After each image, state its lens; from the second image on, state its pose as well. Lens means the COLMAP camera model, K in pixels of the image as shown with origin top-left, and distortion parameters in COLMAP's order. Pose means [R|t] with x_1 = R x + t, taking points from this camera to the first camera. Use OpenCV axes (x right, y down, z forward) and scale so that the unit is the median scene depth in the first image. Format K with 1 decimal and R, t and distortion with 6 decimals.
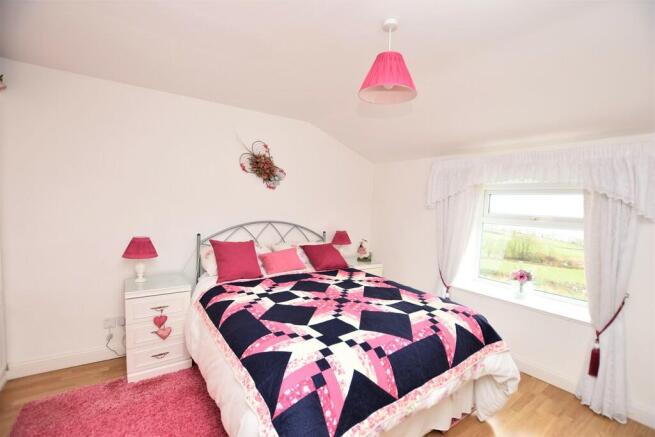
lens RADIAL K [[292.8, 0, 327.5], [0, 292.8, 218.5], [0, 0, 1]] dist [-0.064287, -0.000035]
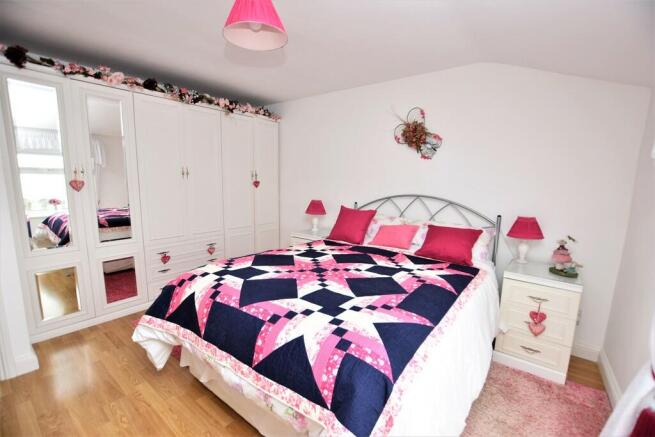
lens RADIAL K [[287.7, 0, 328.7], [0, 287.7, 224.8], [0, 0, 1]] dist [-0.000310, -0.000044]
pose [[0.304166, 0.123130, -0.944628, 0.796520], [-0.058824, 0.992147, 0.110383, 0.024319], [0.950801, 0.021992, 0.309020, 0.631126]]
